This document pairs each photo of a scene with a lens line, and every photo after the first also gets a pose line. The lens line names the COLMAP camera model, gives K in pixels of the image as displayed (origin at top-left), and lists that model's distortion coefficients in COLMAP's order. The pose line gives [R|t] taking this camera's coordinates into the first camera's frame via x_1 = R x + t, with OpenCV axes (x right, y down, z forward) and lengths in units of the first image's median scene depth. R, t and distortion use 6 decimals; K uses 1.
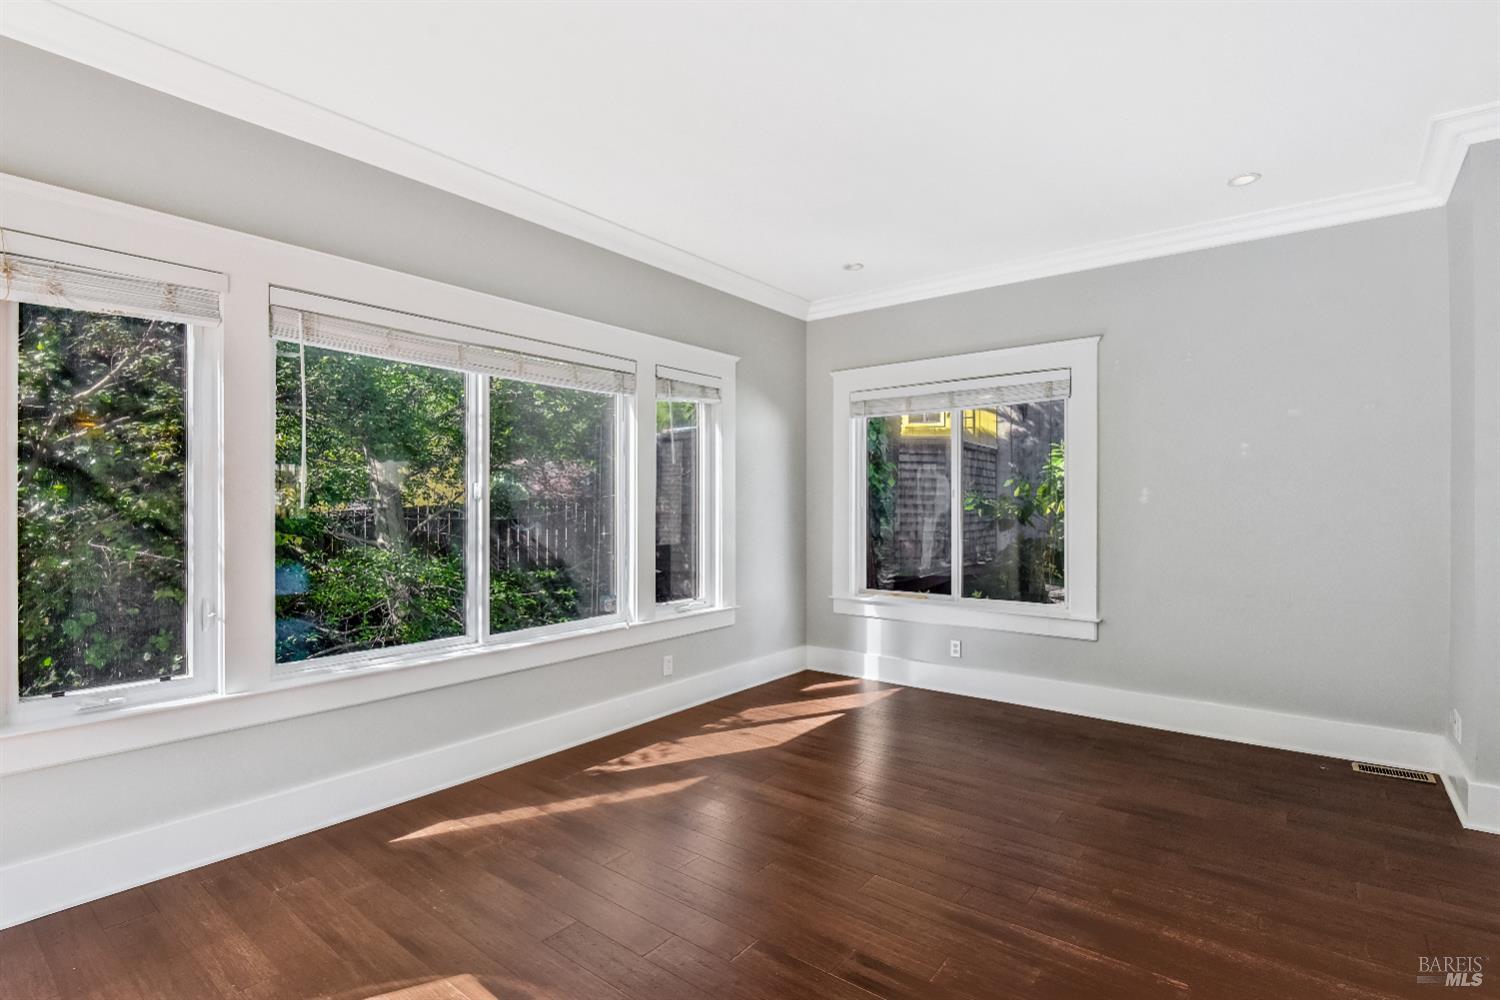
lens RADIAL K [[704.1, 0, 746.5], [0, 704.1, 508.5], [0, 0, 1]] dist [-0.031772, -0.000153]
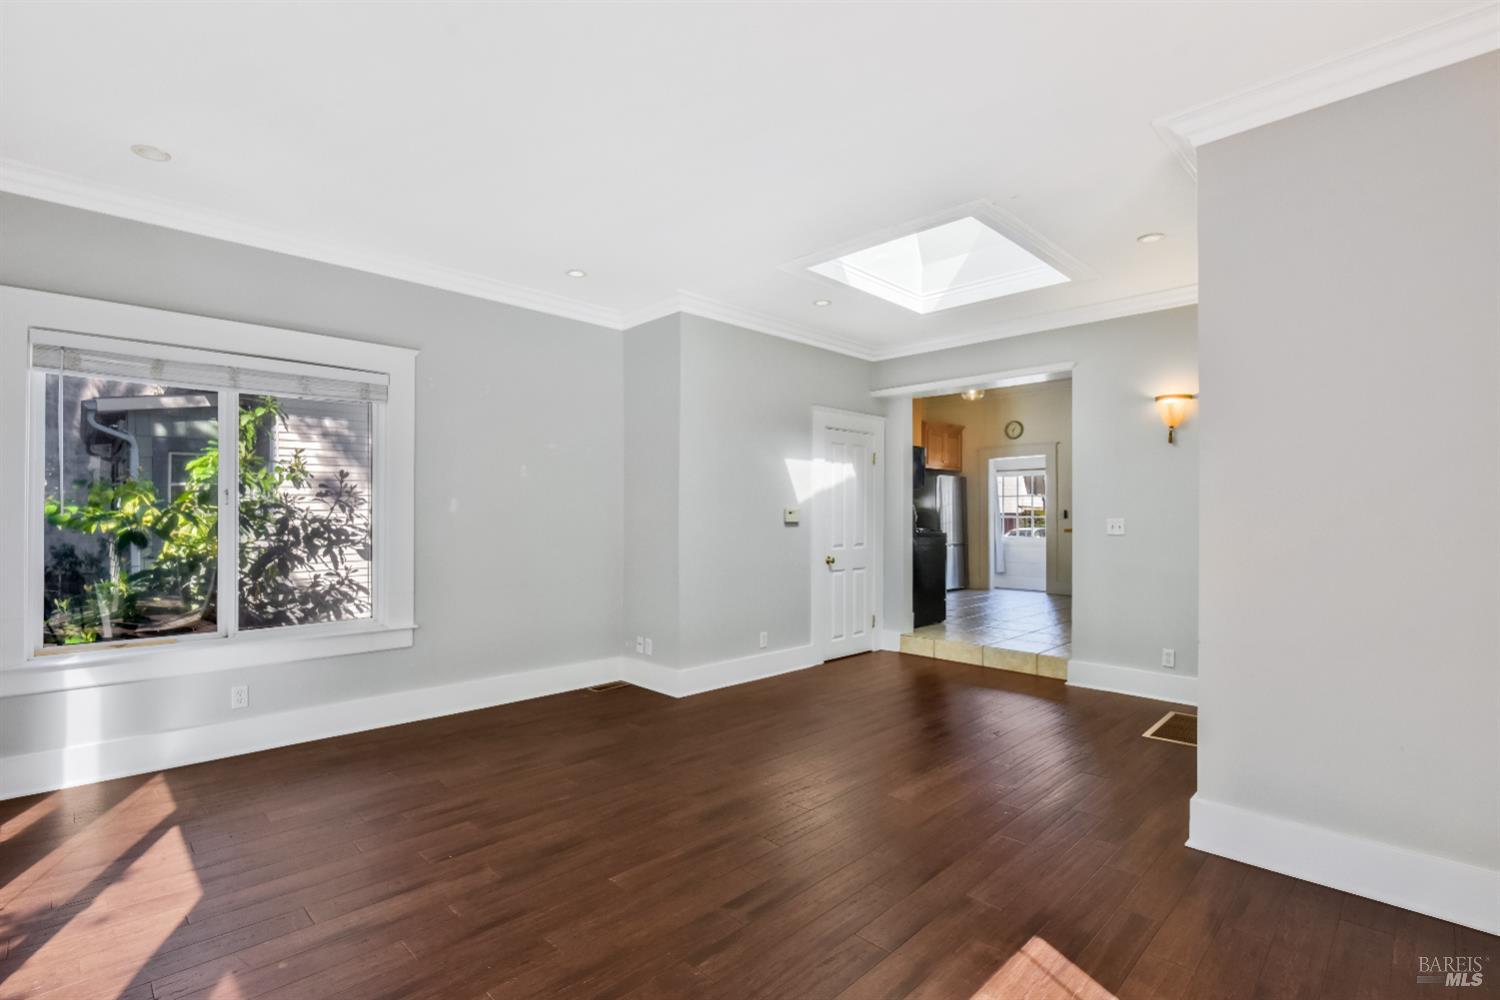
lens RADIAL K [[693.4, 0, 743.2], [0, 693.4, 522.6], [0, 0, 1]] dist [0.016136, -0.014259]
pose [[0.124656, -0.008109, 0.992167, -0.451541], [0.001644, 0.999967, 0.007966, 0.000105], [-0.992199, 0.000639, 0.124666, 0.387678]]
